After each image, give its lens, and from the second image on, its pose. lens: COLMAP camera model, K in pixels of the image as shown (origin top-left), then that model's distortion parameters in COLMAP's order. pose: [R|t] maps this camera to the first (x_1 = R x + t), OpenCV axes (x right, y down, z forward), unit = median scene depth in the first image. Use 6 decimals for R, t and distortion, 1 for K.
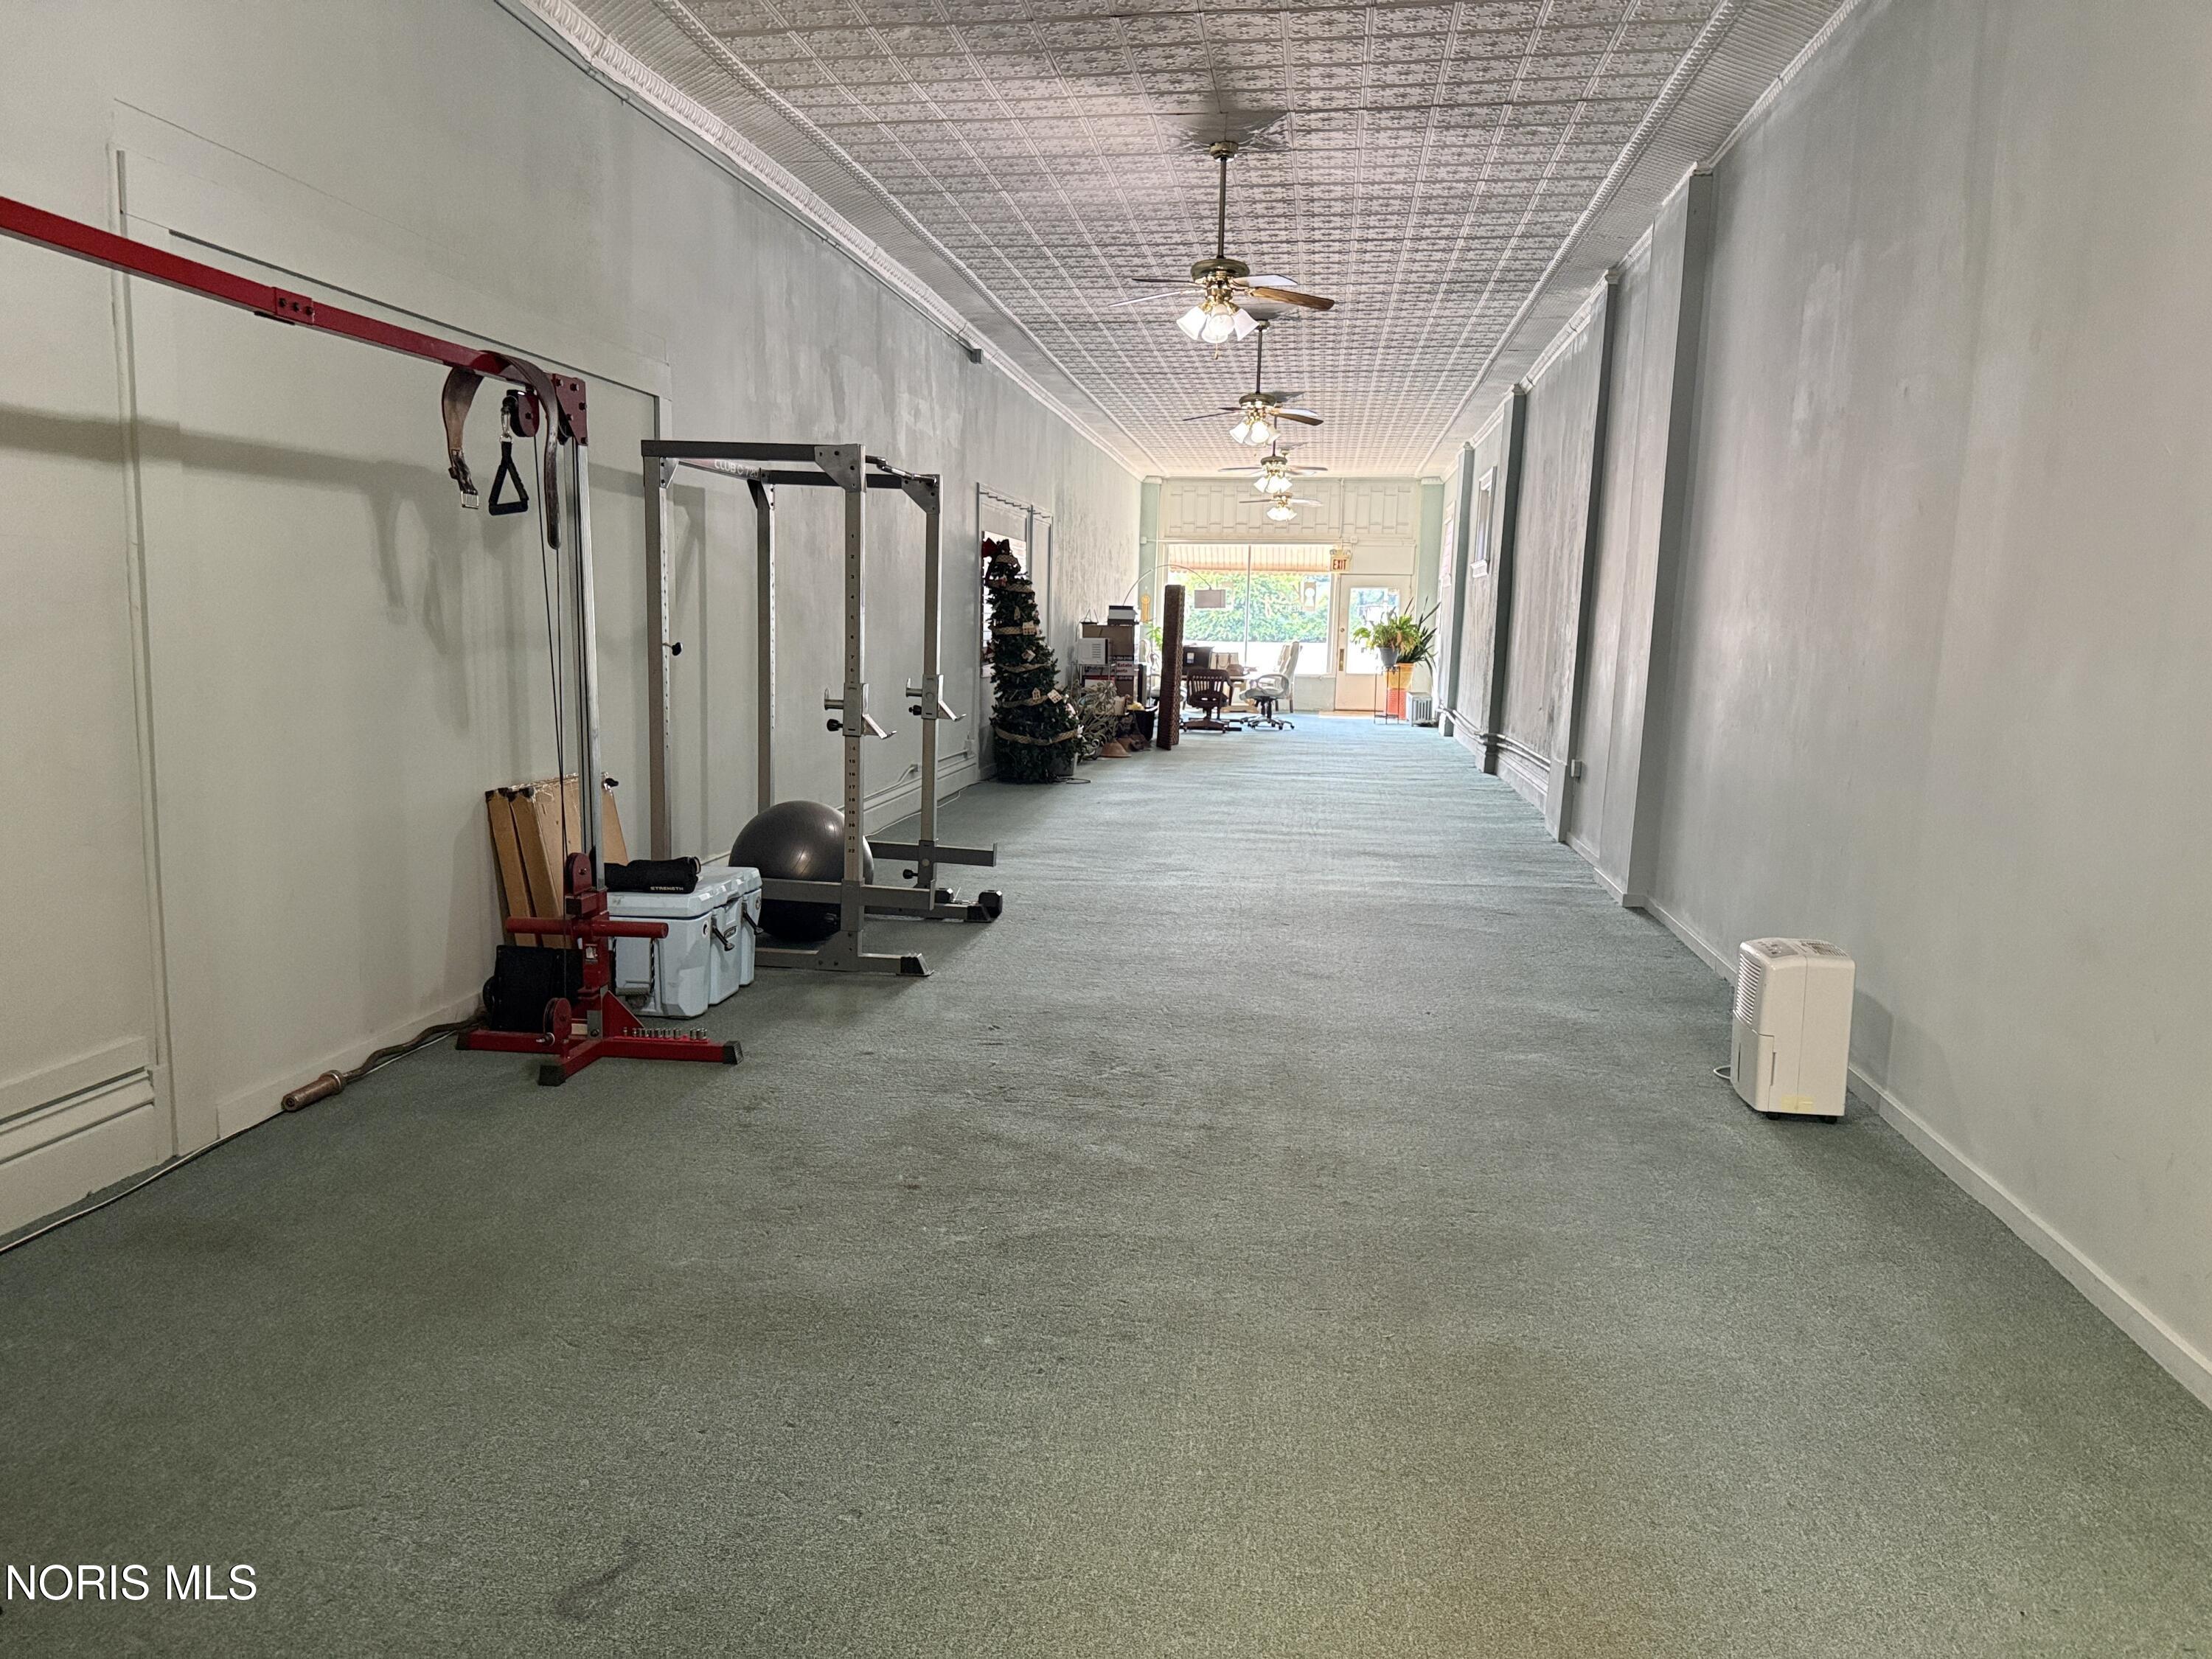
lens RADIAL K [[1561.5, 0, 1109.3], [0, 1561.5, 843.7], [0, 0, 1]] dist [0.069373, -0.078325]
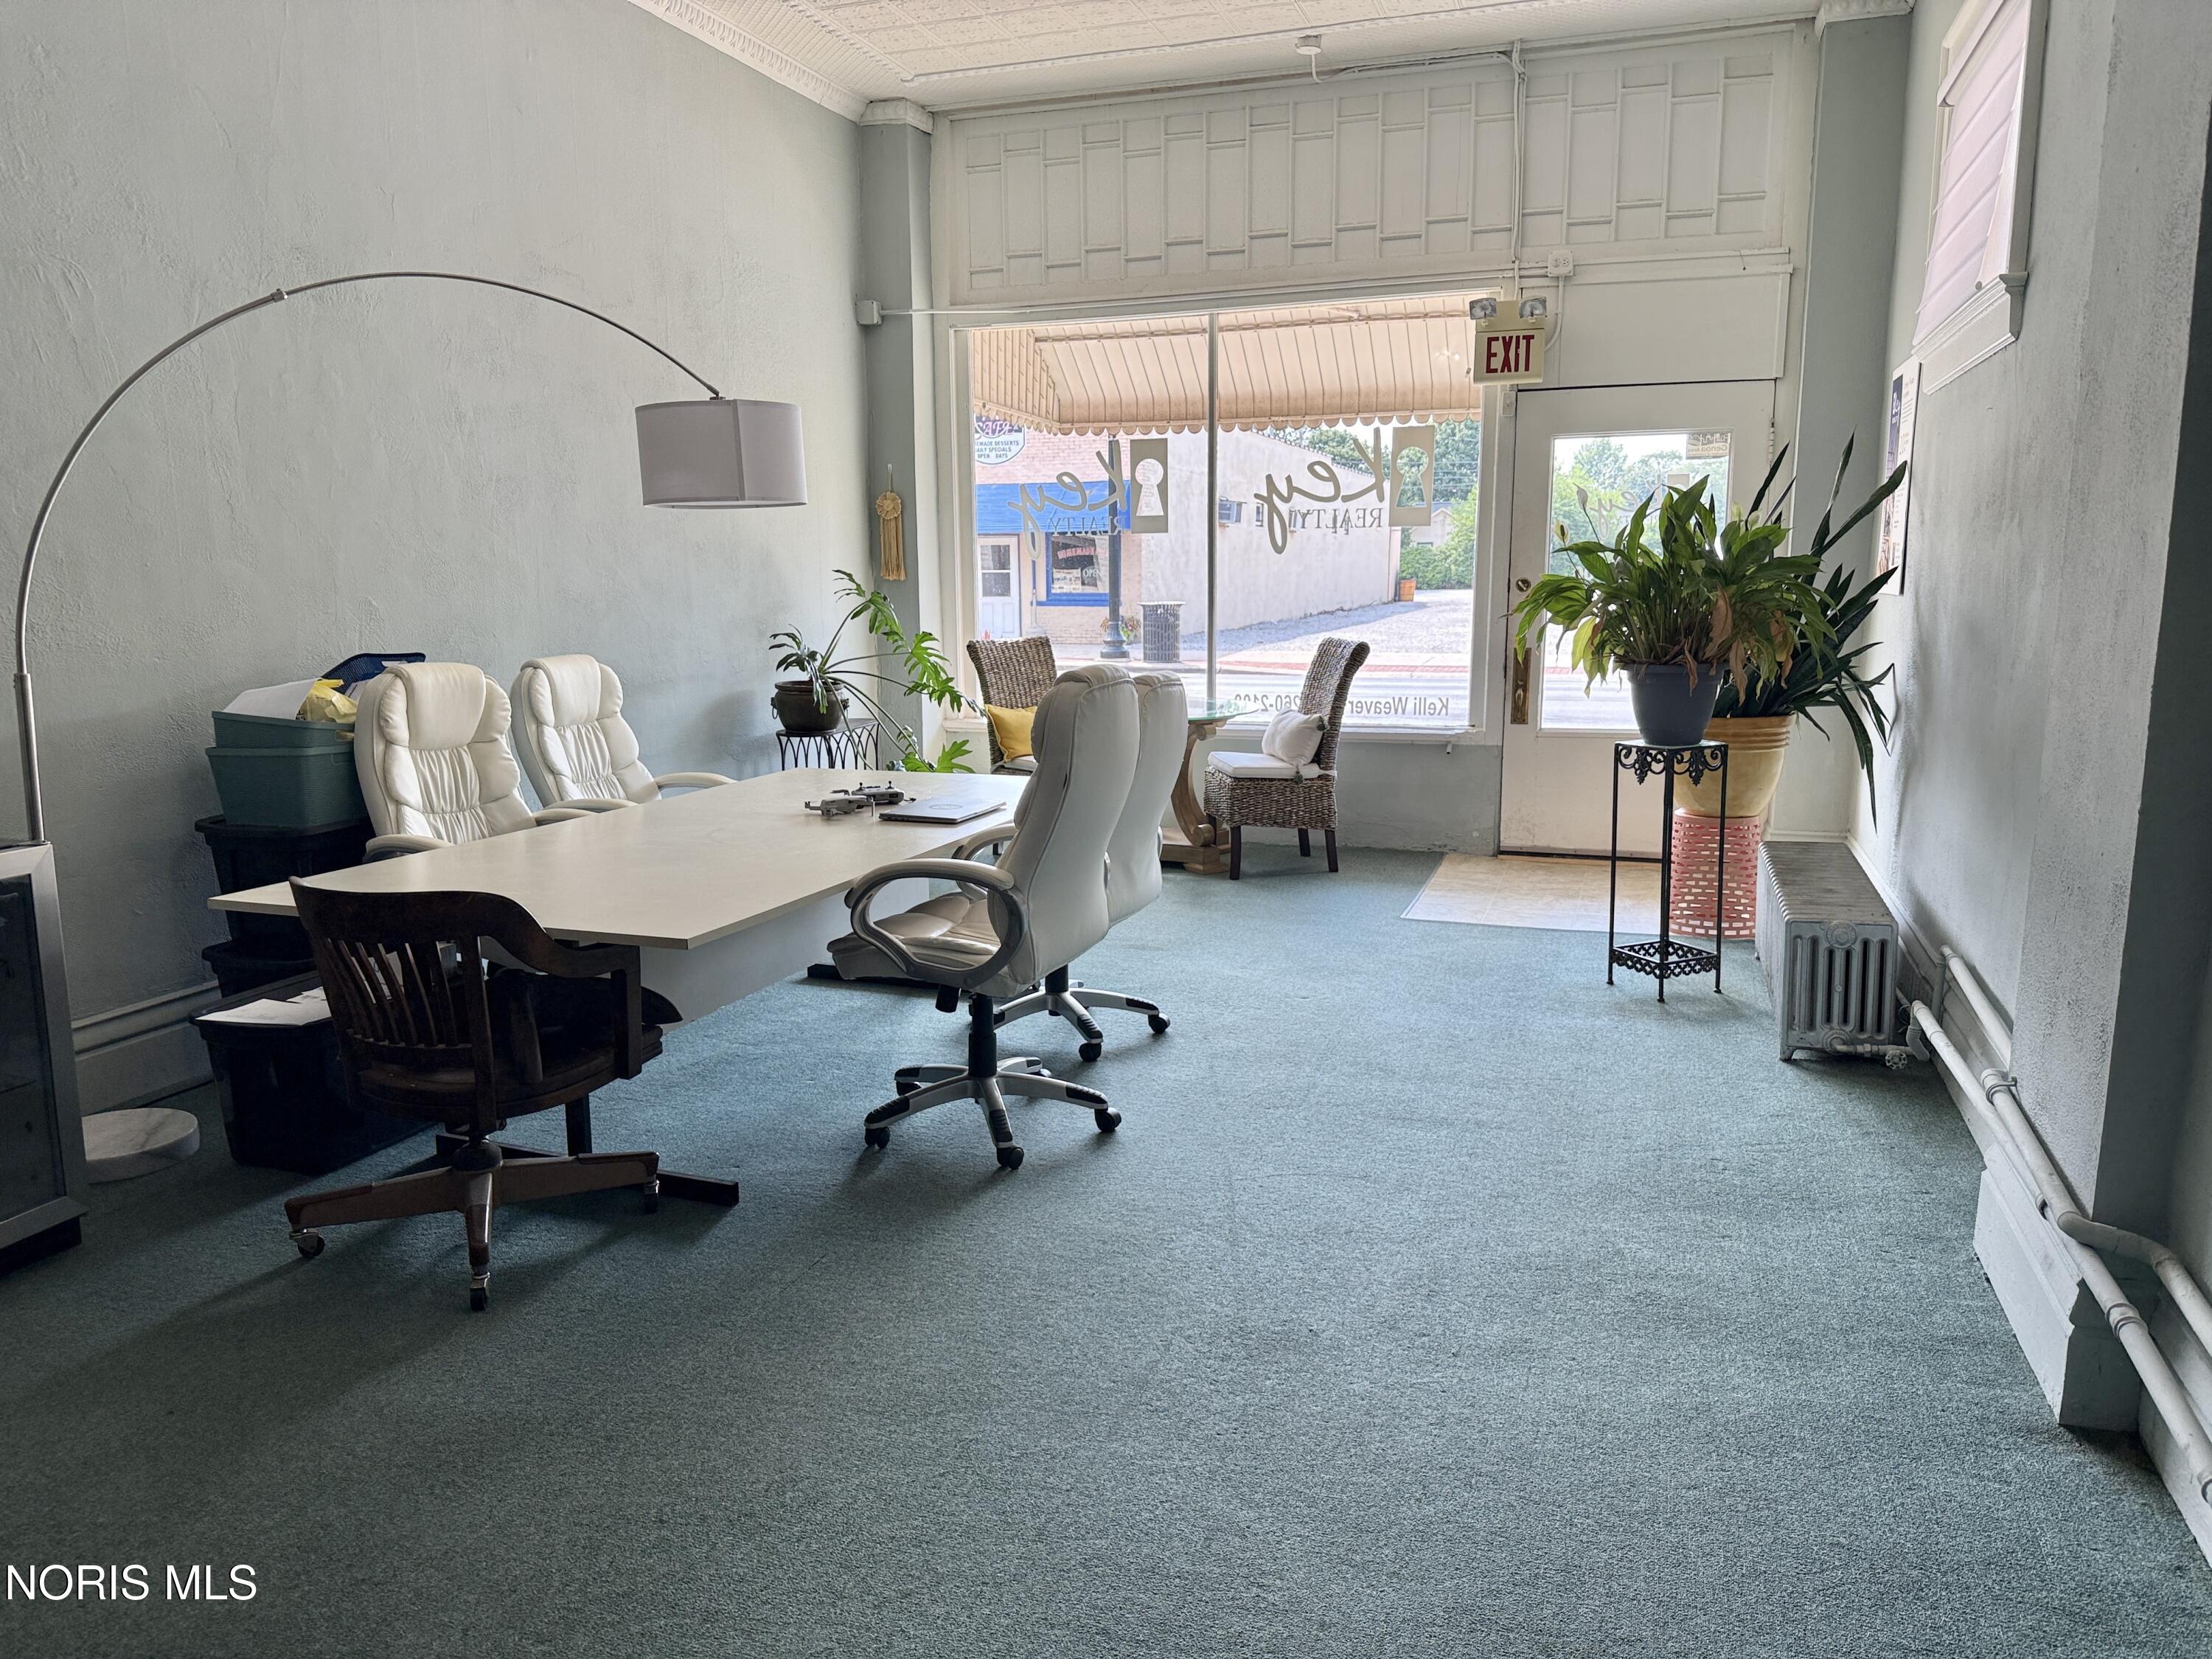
lens RADIAL K [[1561.5, 0, 1103.7], [0, 1561.5, 825.6], [0, 0, 1]] dist [0.069373, -0.078325]
pose [[0.979542, 0.006735, -0.201127, 0.135805], [-0.003229, 0.999837, 0.017753, -0.099446], [0.201214, -0.016740, 0.979404, 0.717848]]
